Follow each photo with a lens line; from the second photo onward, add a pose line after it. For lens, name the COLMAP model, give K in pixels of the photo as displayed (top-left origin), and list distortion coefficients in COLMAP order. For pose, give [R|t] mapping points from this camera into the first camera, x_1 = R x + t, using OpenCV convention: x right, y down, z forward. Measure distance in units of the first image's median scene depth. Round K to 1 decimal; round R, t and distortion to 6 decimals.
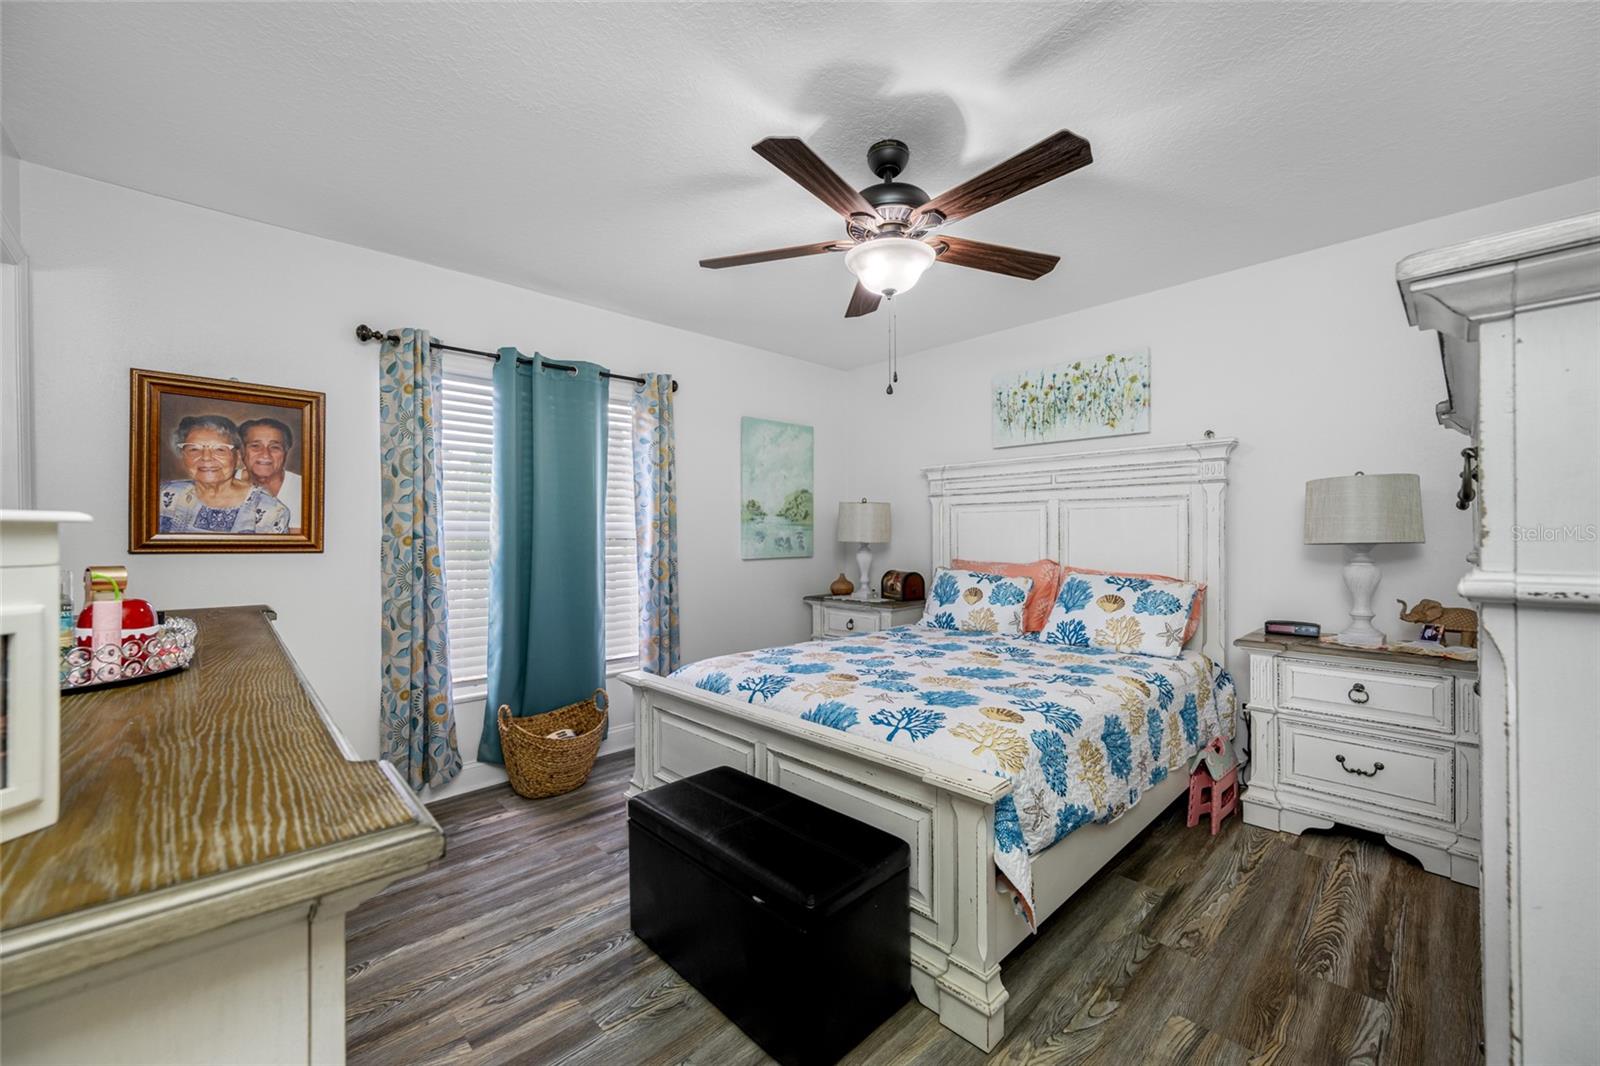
lens RADIAL K [[634.9, 0, 789.2], [0, 634.9, 521.9], [0, 0, 1]] dist [0.019239, 0.000099]
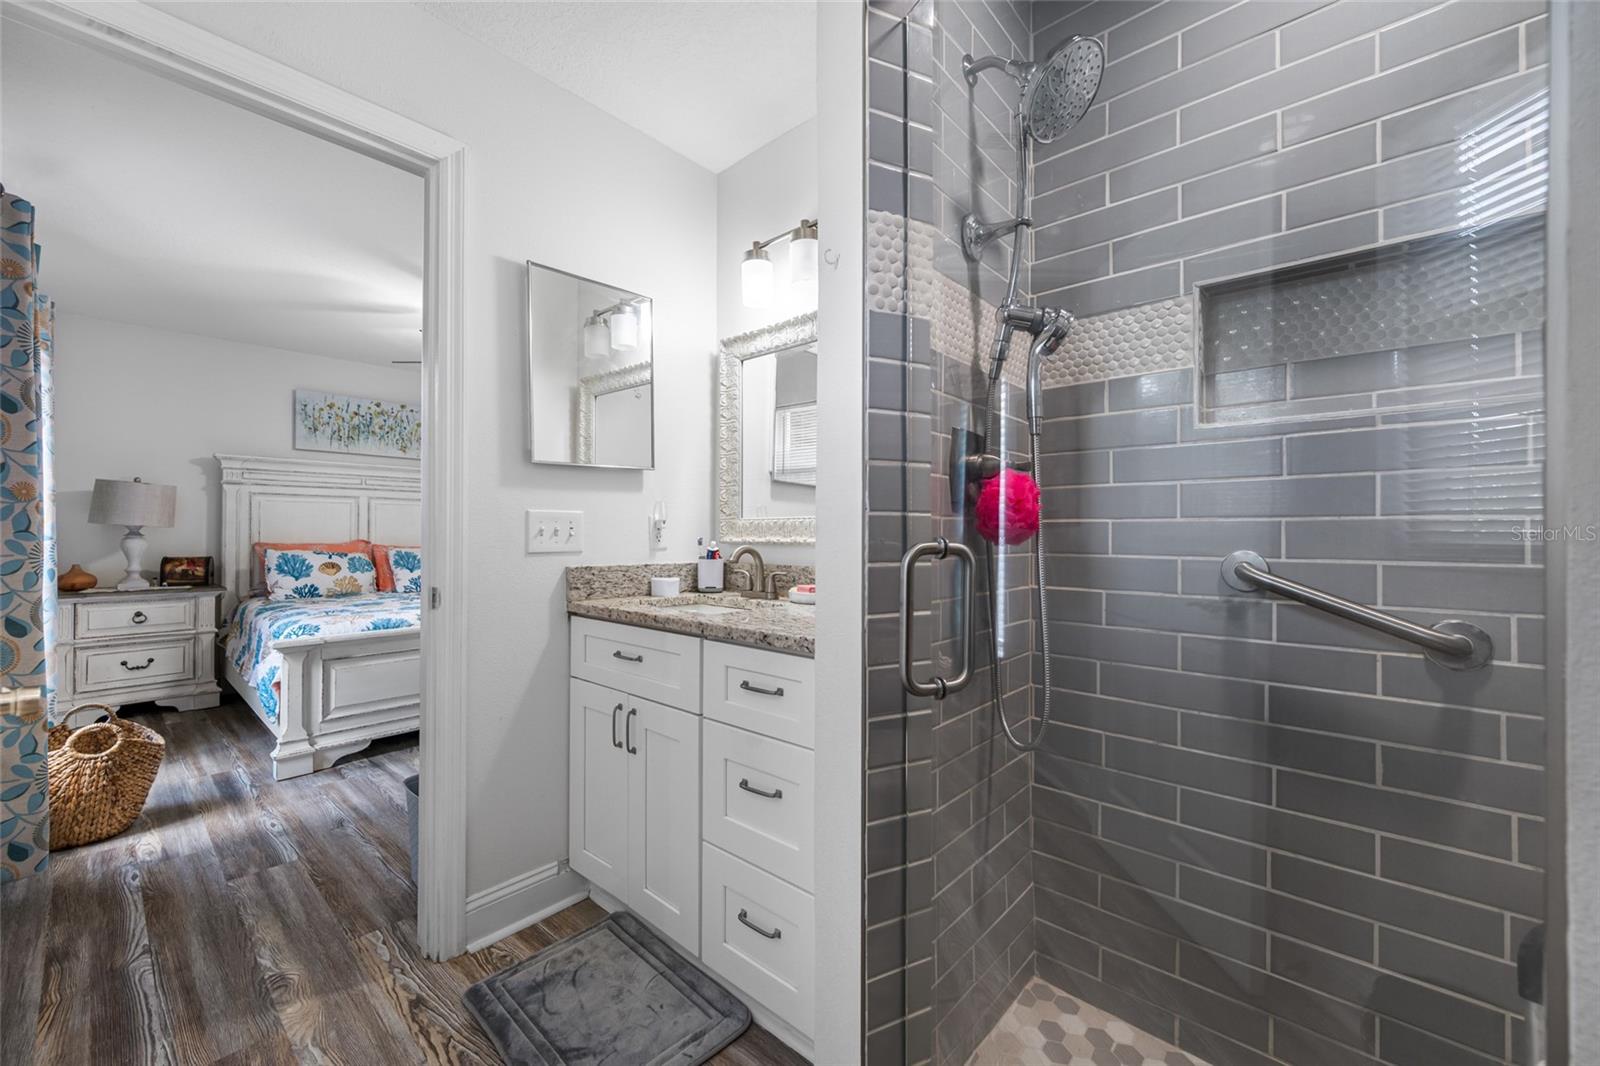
lens RADIAL K [[621.3, 0, 798.4], [0, 621.3, 530.6], [0, 0, 1]] dist [0.000278, 0.000231]
pose [[-0.086456, 0.002131, 0.996253, -1.020701], [-0.021967, 0.999751, -0.004045, 0.024106], [-0.996013, -0.022234, -0.086388, 0.171733]]
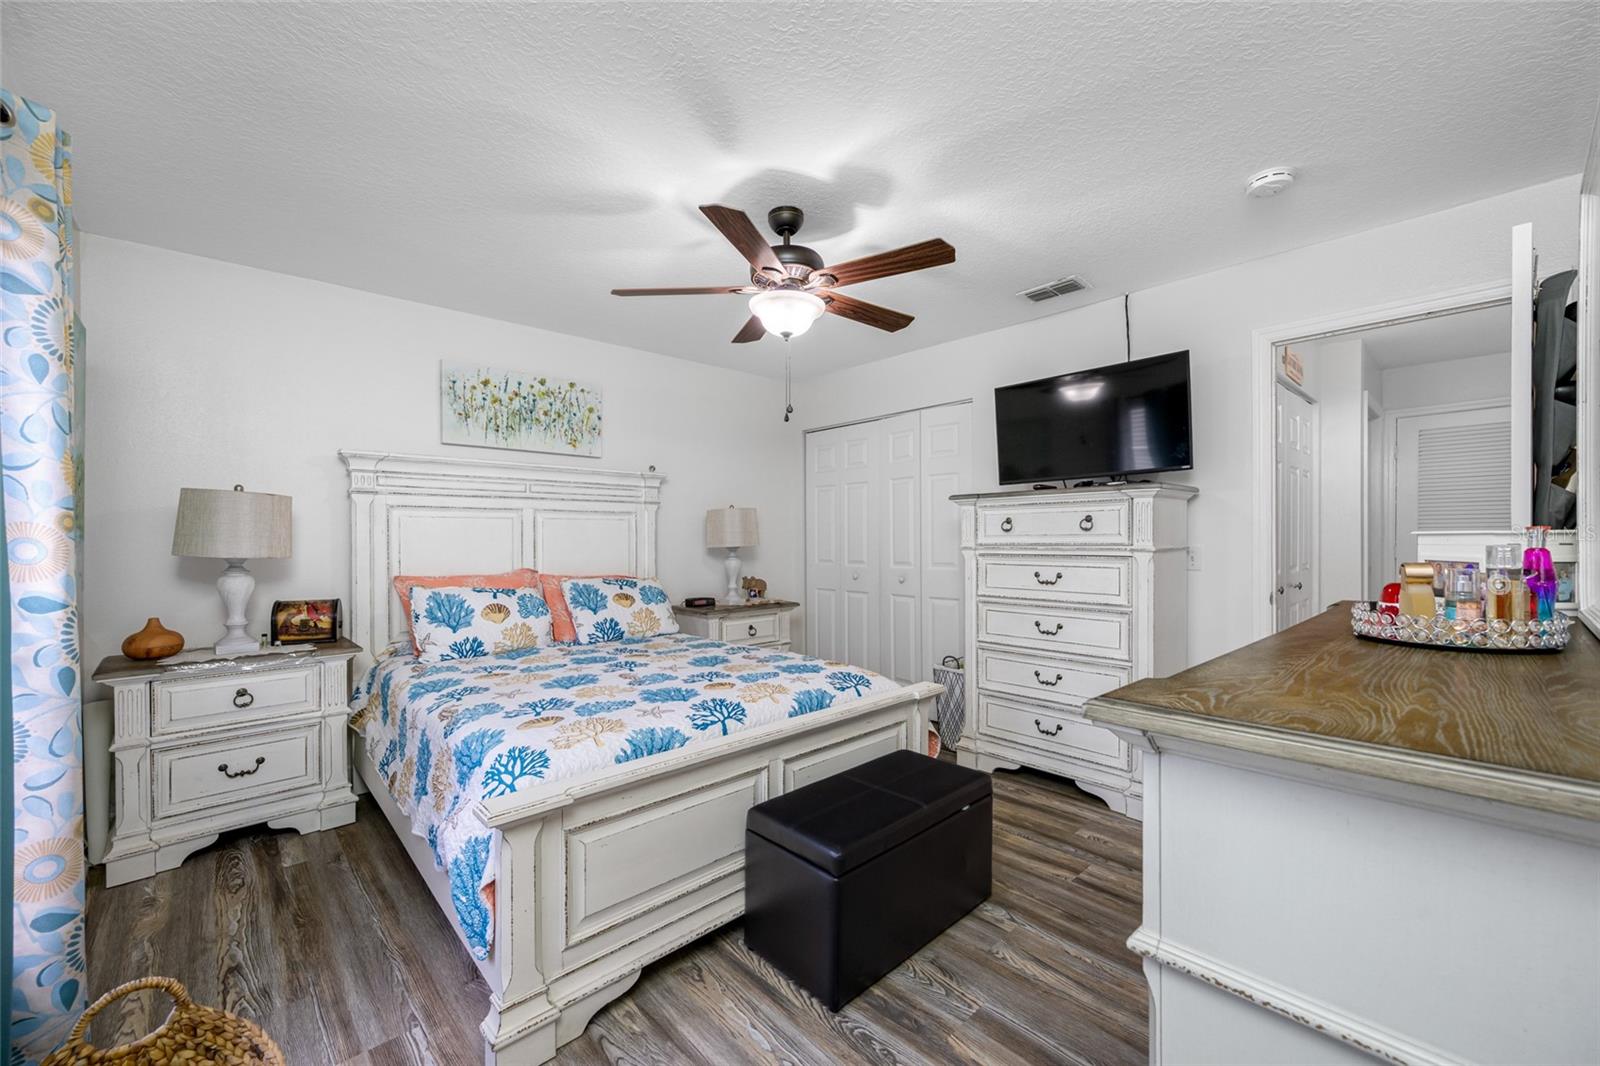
lens RADIAL K [[624.2, 0, 807.9], [0, 624.2, 543.0], [0, 0, 1]] dist [-0.000638, -0.000424]
pose [[0.000484, -0.007178, 0.999974, -0.570947], [-0.013397, 0.999884, 0.007183, 0.006558], [-0.999910, -0.013400, 0.000387, 0.559719]]
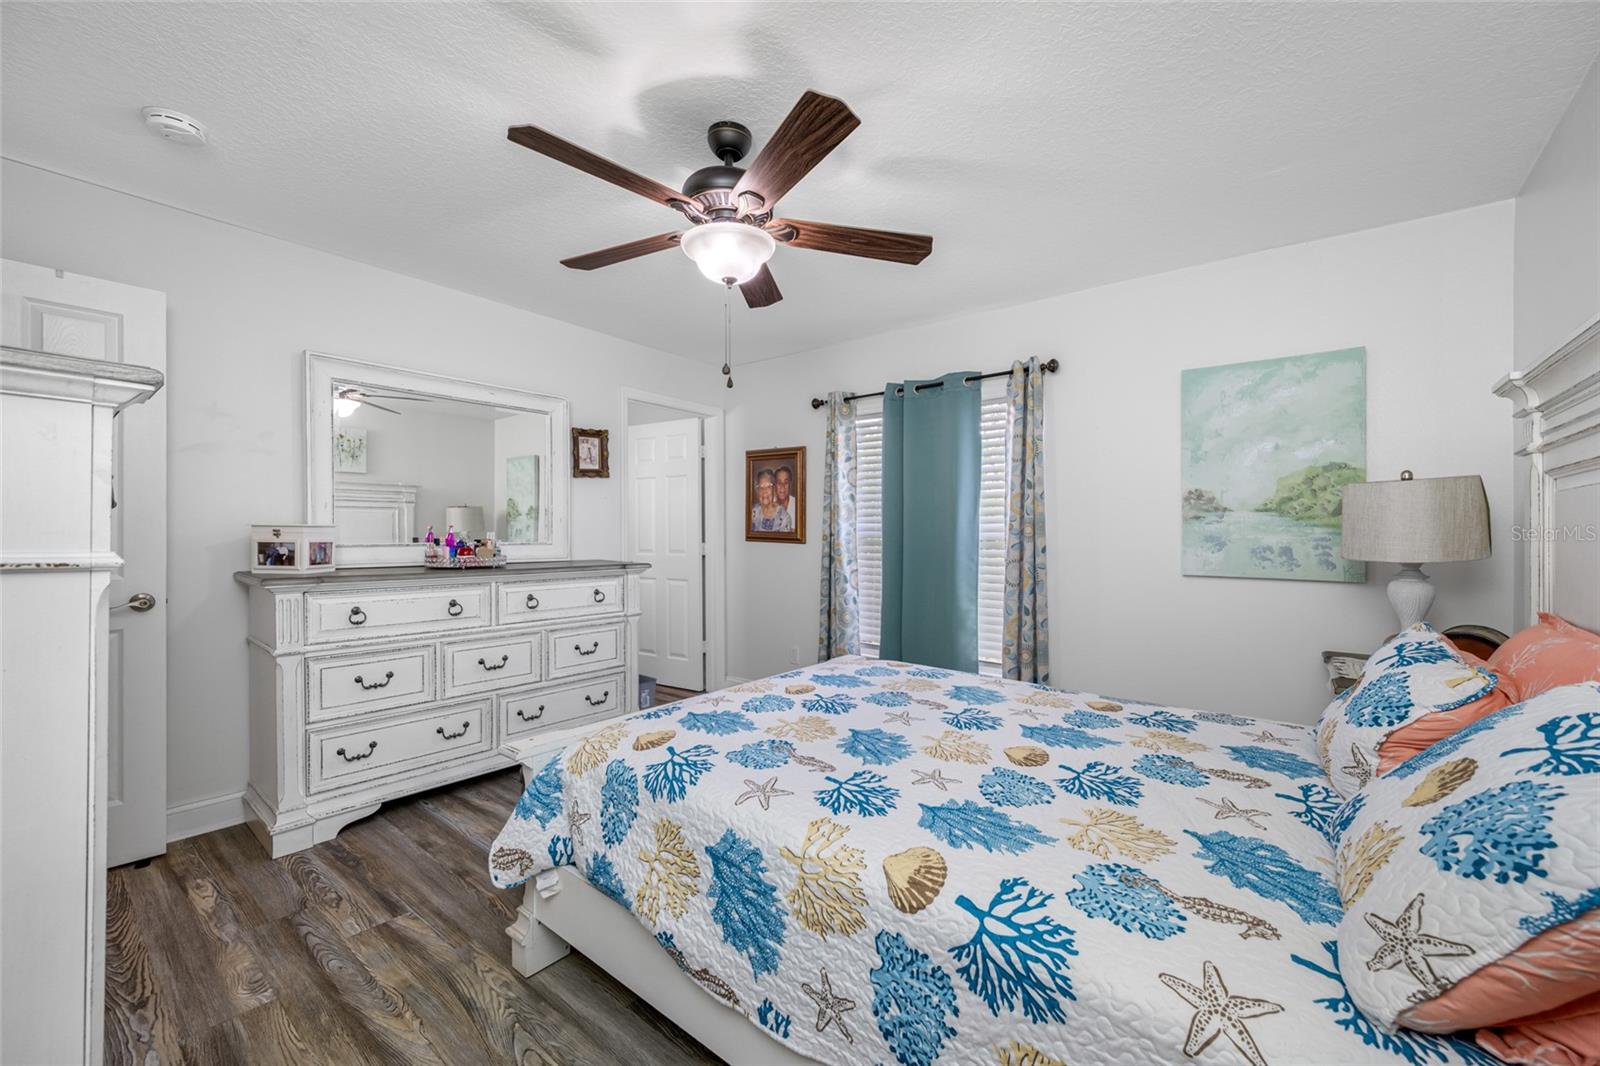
lens RADIAL K [[632.5, 0, 800.3], [0, 632.5, 527.9], [0, 0, 1]] dist [-0.000555, -0.000125]
pose [[0.145612, 0.003881, -0.989334, 0.652294], [0.009648, 0.999939, 0.005342, -0.001022], [0.989295, -0.010323, 0.145566, 0.563834]]
